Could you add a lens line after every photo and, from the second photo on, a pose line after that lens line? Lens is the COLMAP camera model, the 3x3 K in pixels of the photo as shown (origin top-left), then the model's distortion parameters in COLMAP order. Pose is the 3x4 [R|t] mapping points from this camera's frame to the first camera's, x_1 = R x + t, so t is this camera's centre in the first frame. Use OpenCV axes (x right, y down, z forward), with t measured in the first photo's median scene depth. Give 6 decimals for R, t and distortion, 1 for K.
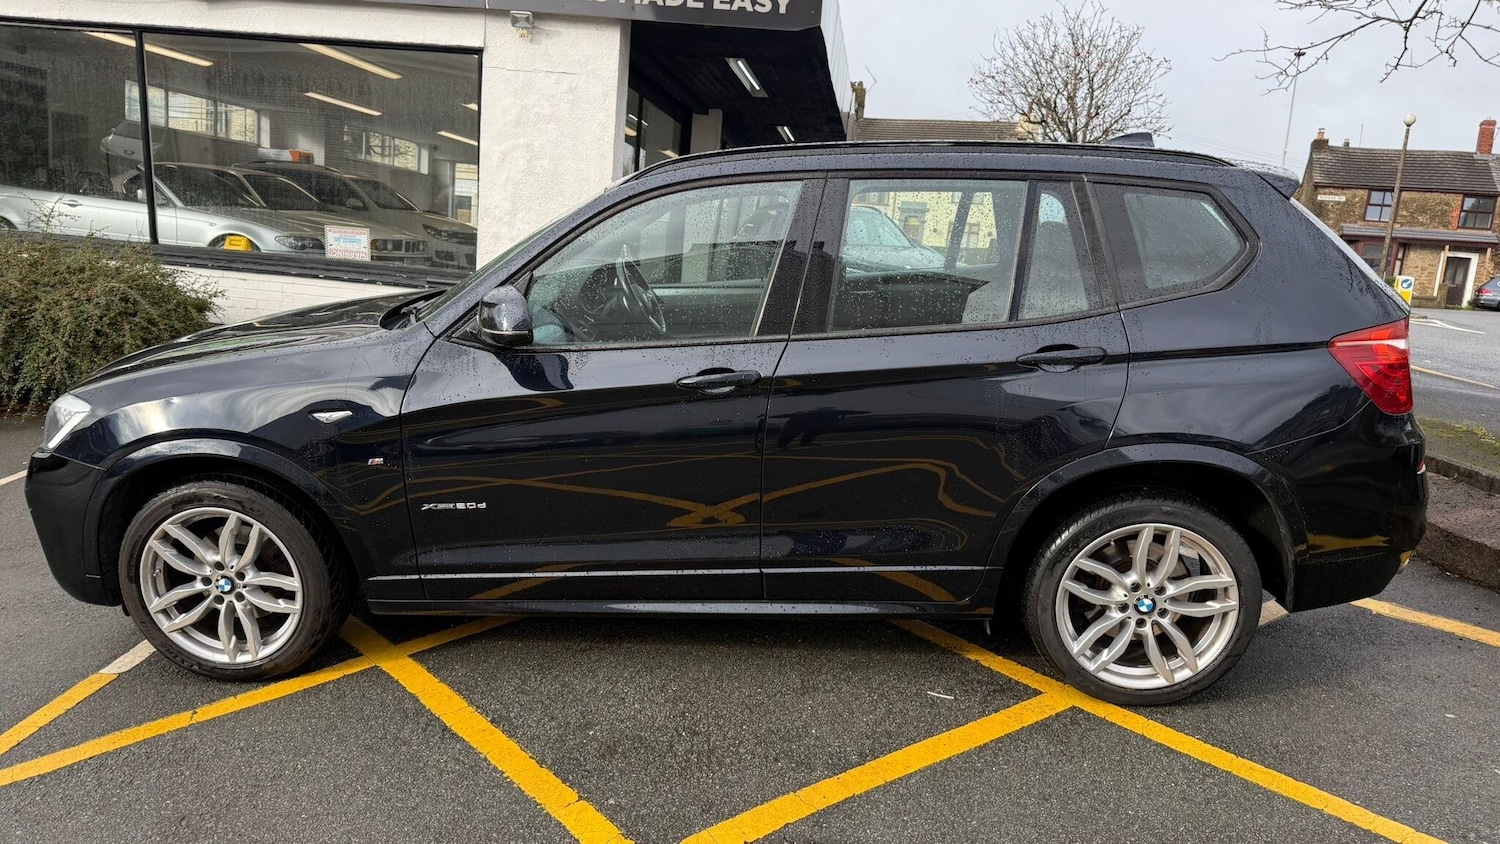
lens RADIAL K [[1050.0, 0, 755.0], [0, 1050.0, 423.2], [0, 0, 1]] dist [0.016395, -0.023571]
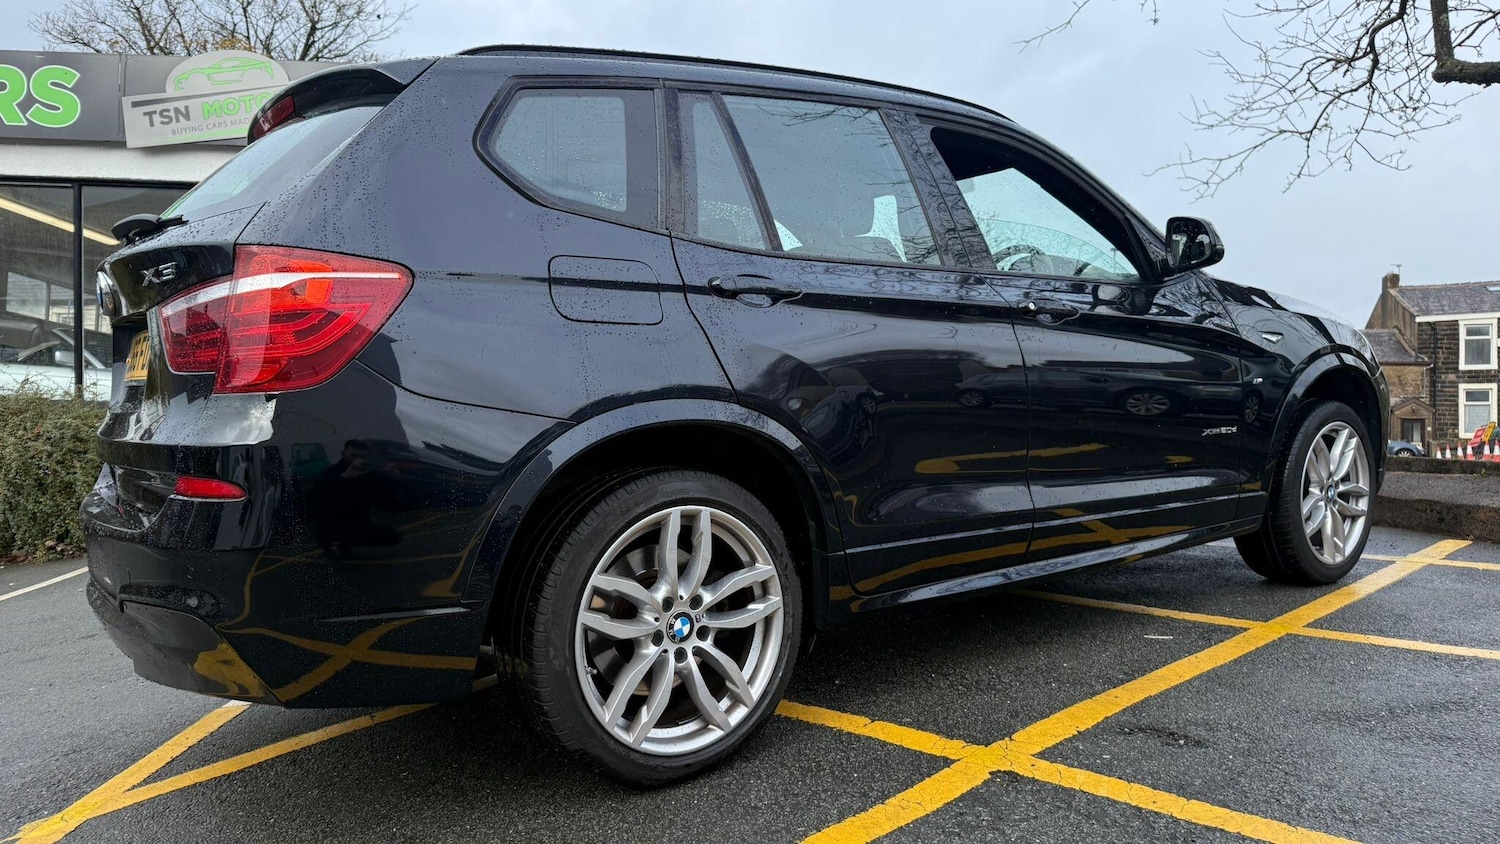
lens RADIAL K [[1050.0, 0, 755.8], [0, 1050.0, 429.8], [0, 0, 1]] dist [0.016395, -0.023571]
pose [[0.989131, -0.049592, 0.138421, -0.103945], [0.075283, 0.979463, -0.187042, 0.073173], [-0.126303, 0.195429, 0.972551, 0.017531]]
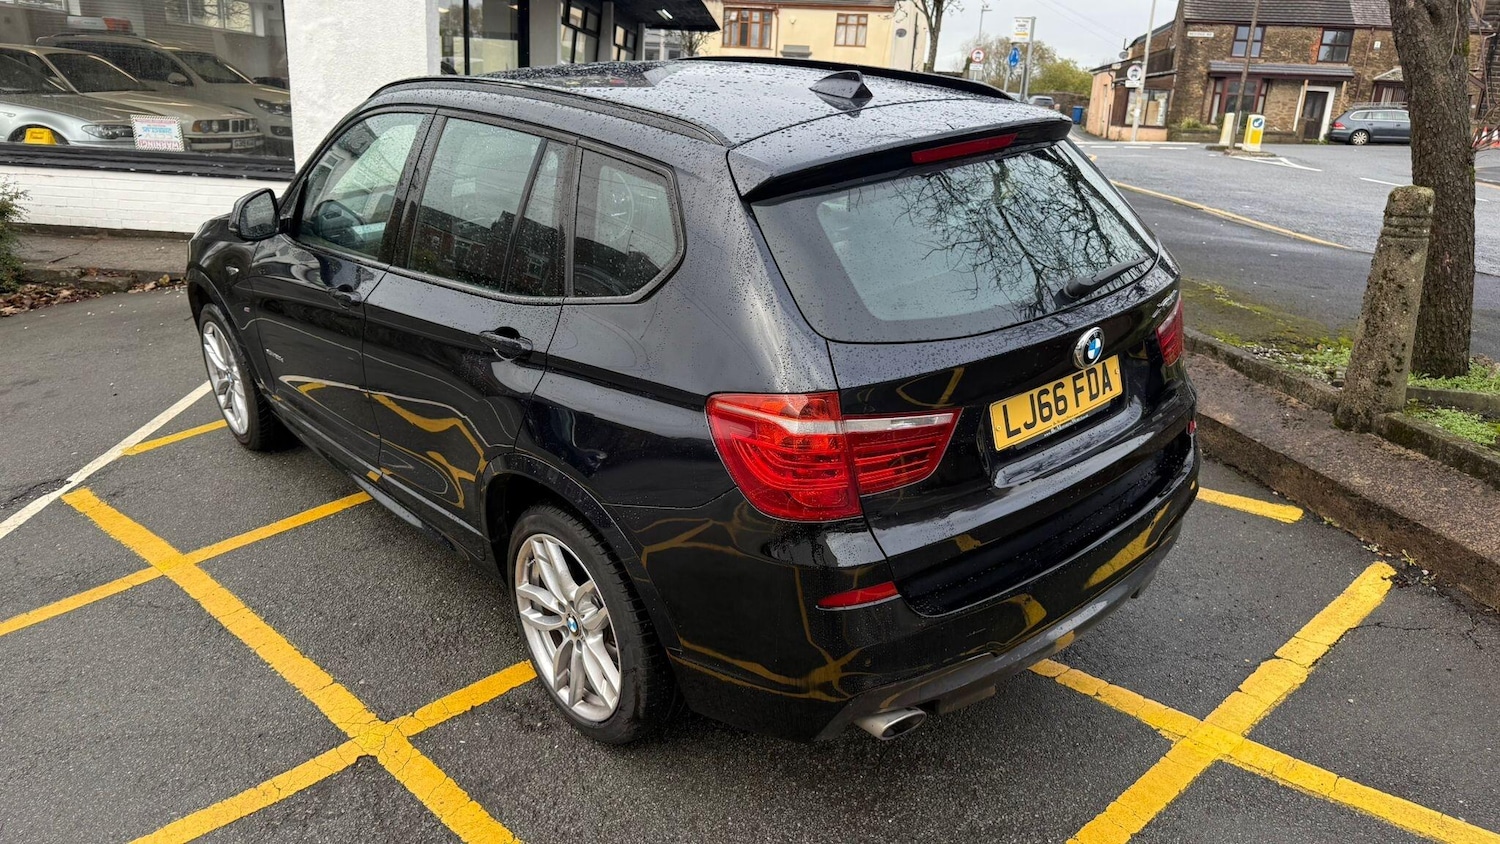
lens RADIAL K [[1050.0, 0, 761.3], [0, 1050.0, 423.3], [0, 0, 1]] dist [0.016395, -0.023571]
pose [[0.994119, -0.057625, 0.091684, 0.056877], [0.044450, 0.989187, 0.139764, -0.017470], [-0.098746, -0.134867, 0.985931, -0.040076]]
